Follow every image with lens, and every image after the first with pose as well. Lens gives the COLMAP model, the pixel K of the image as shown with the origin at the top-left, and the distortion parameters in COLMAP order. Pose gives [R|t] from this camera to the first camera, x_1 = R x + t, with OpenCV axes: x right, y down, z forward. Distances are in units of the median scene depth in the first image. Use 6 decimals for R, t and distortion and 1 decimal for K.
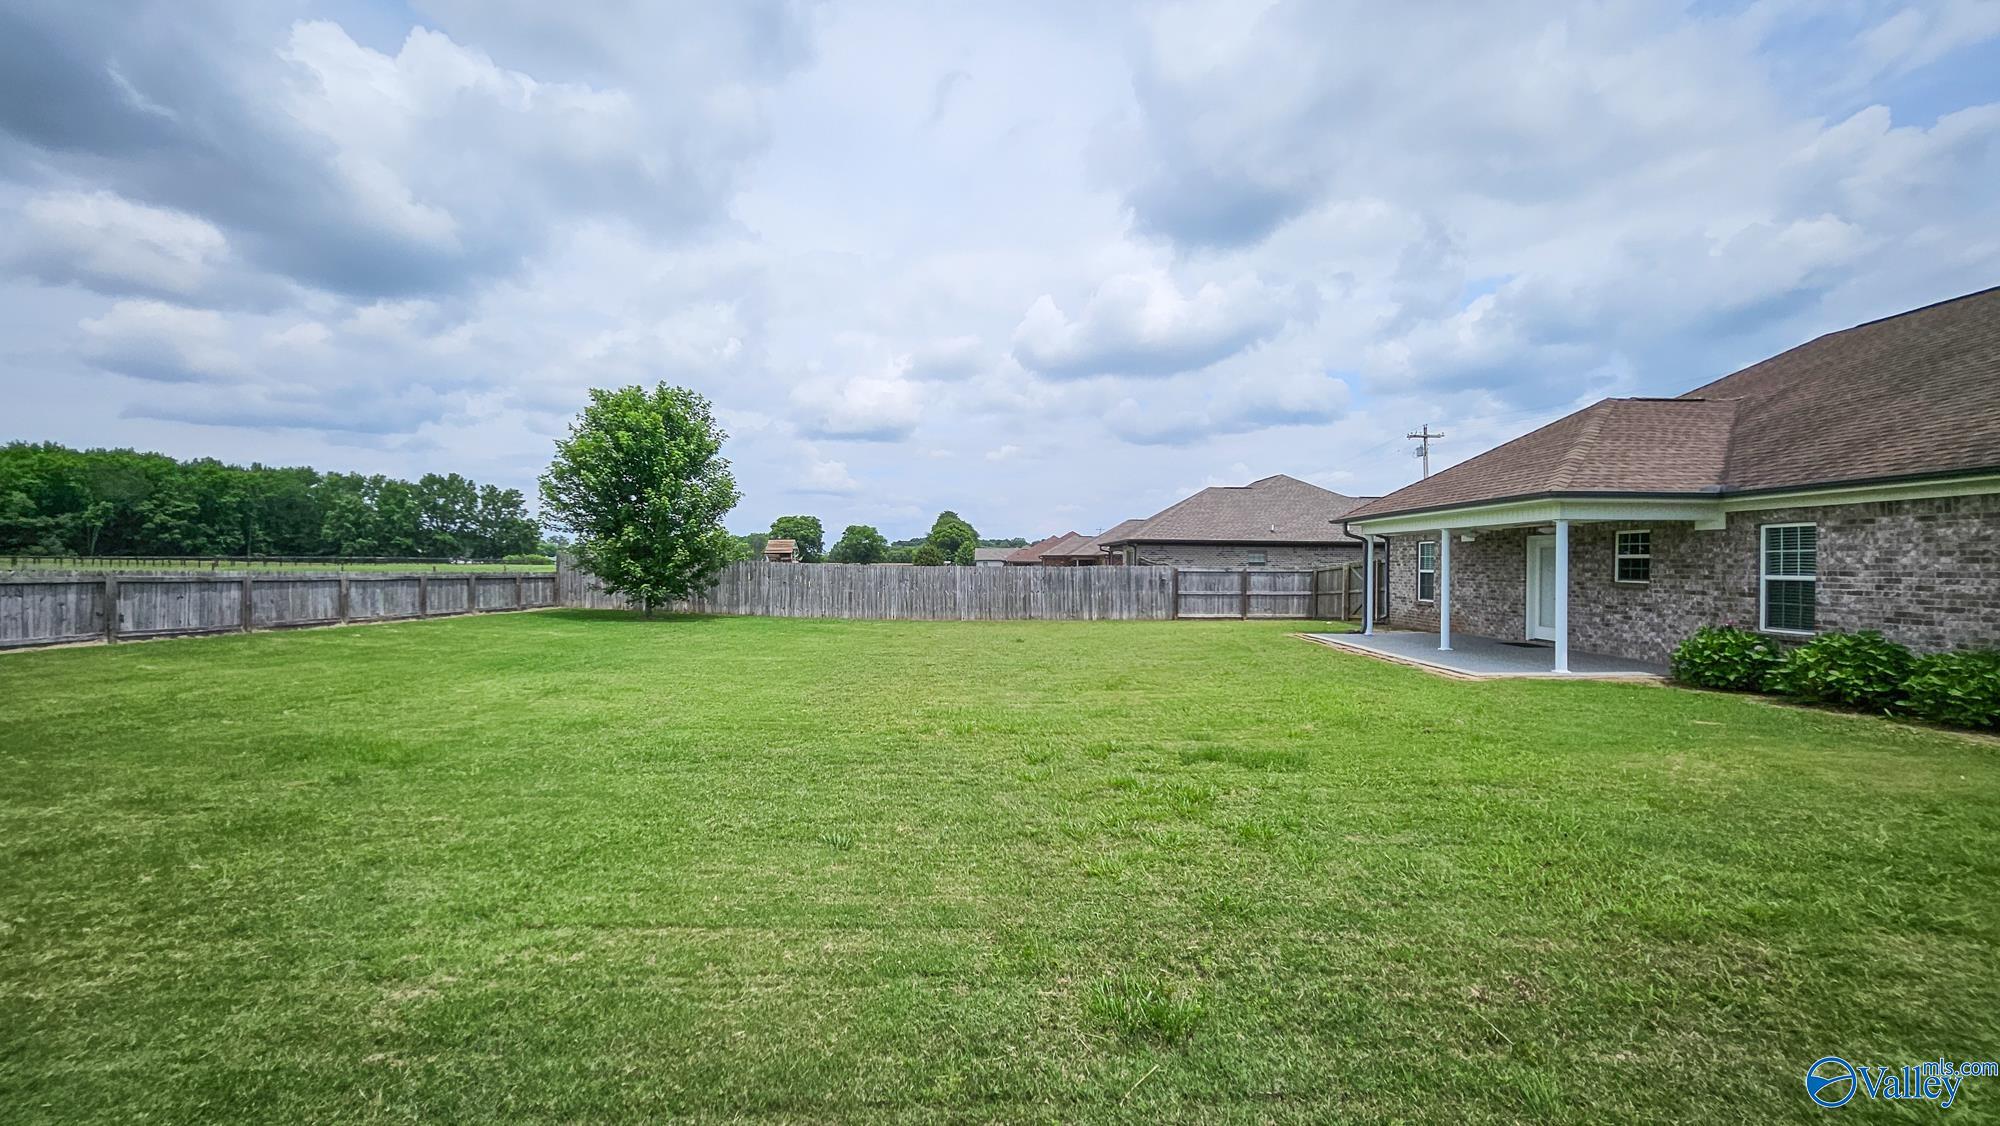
lens RADIAL K [[902.4, 0, 1000.0], [0, 902.4, 563.0], [0, 0, 1]] dist [0.004502, 0.000262]
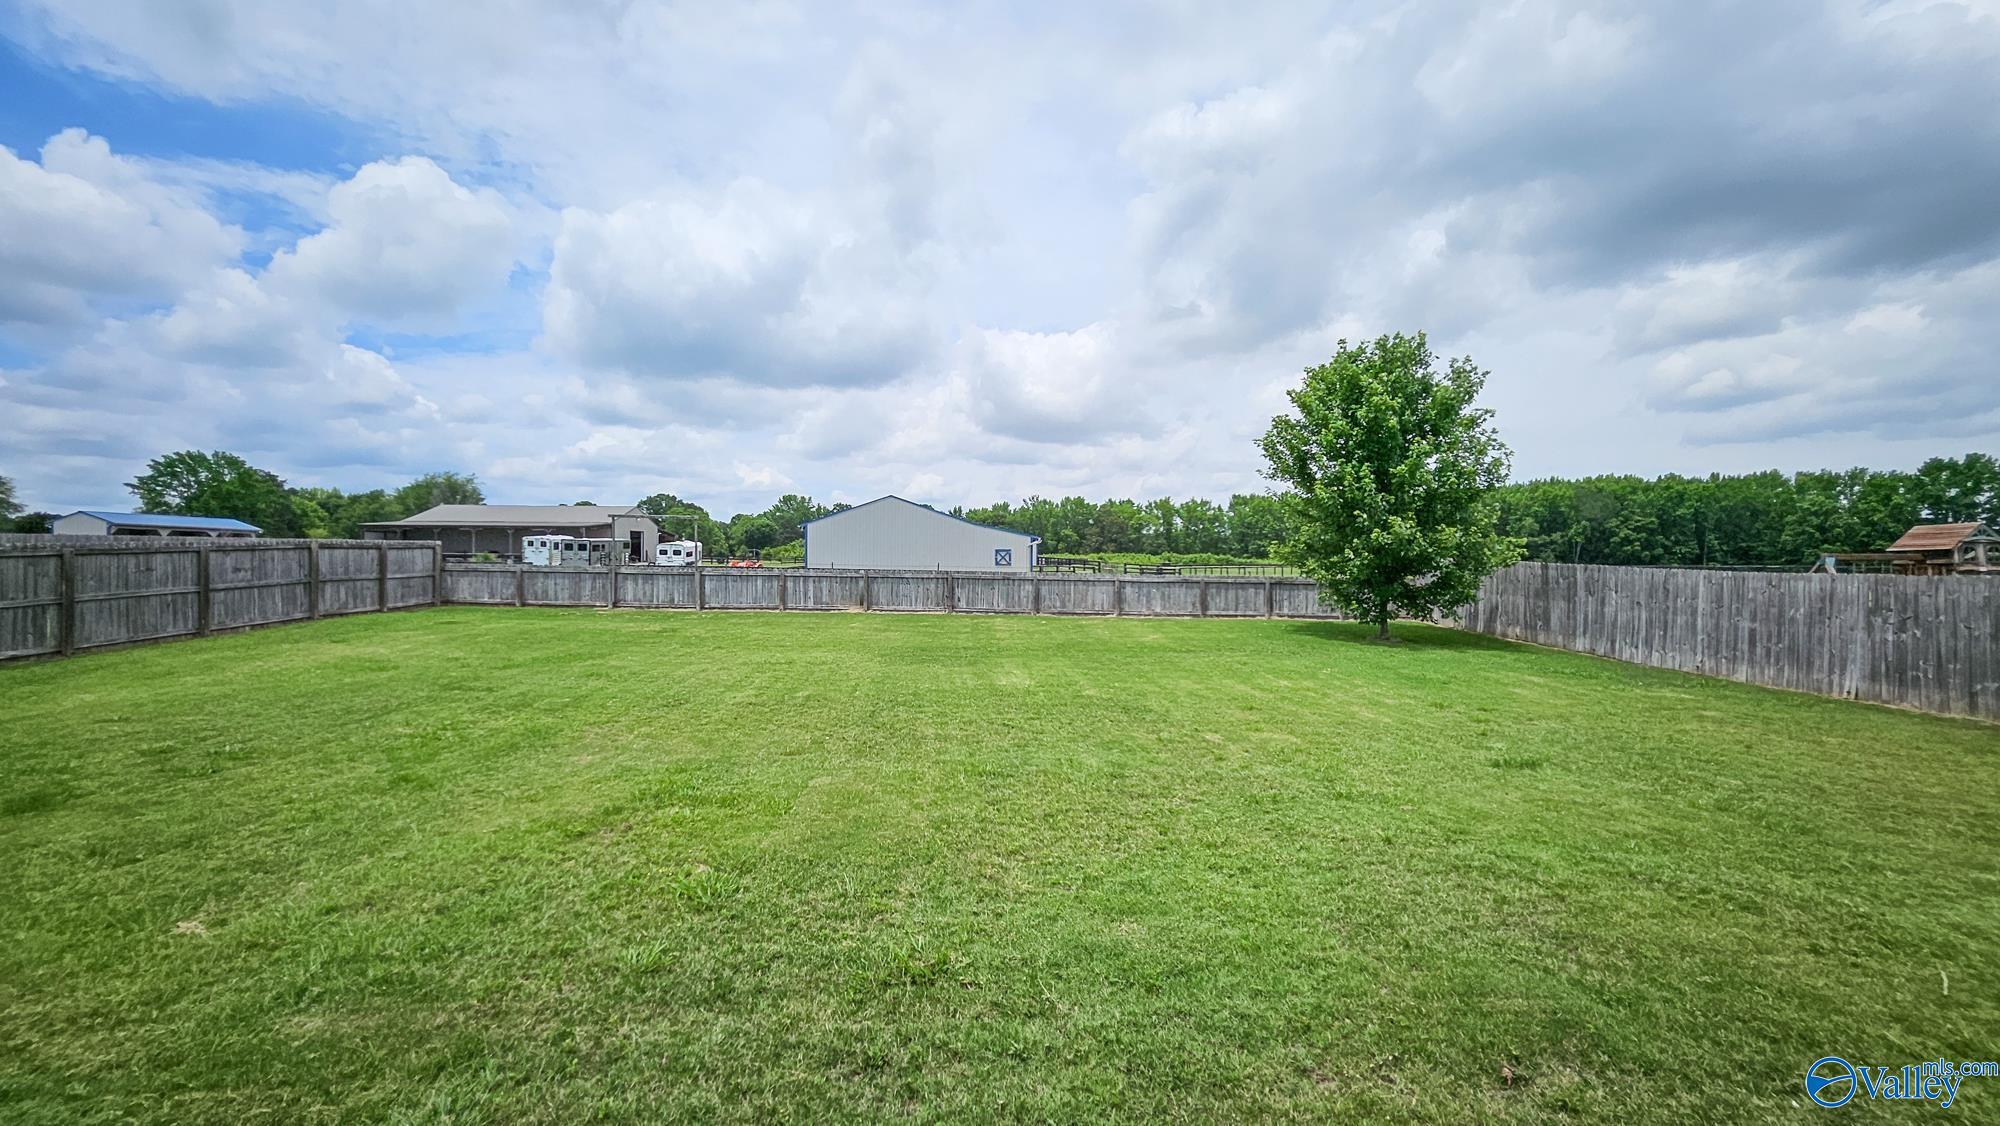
lens RADIAL K [[804.2, 0, 1000.0], [0, 804.2, 563.0], [0, 0, 1]] dist [0.000914, 0.000072]
pose [[-0.039439, -0.009842, -0.999173, 0.277531], [-0.004201, 0.999944, -0.009684, 0.004417], [0.999213, 0.003816, -0.039478, 0.633398]]
